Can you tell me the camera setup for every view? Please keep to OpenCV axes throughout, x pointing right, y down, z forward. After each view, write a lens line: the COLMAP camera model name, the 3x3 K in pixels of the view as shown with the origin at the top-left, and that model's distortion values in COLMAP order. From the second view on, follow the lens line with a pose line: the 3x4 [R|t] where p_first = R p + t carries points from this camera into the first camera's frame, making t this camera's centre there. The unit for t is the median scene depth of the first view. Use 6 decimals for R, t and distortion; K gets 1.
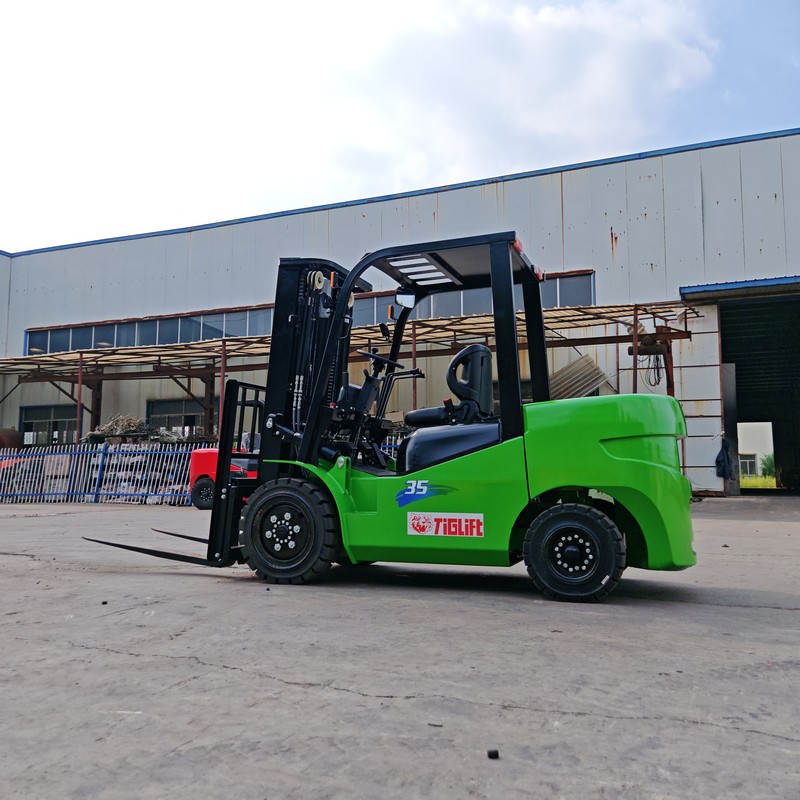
lens RADIAL K [[723.9, 0, 408.5], [0, 723.9, 424.7], [0, 0, 1]] dist [0.056329, 0.000621]
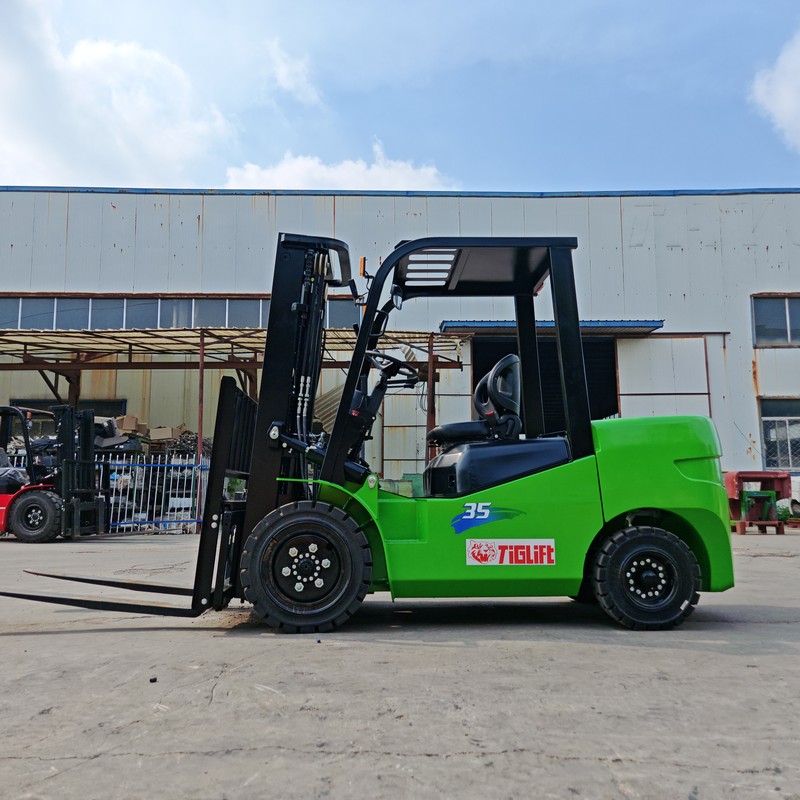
lens RADIAL K [[723.9, 0, 408.5], [0, 723.9, 424.7], [0, 0, 1]] dist [0.056329, 0.000621]
pose [[0.919171, 0.036555, 0.392160, -0.394186], [-0.024589, 0.999067, -0.035495, 0.014714], [-0.393091, 0.022984, 0.919212, 0.210093]]
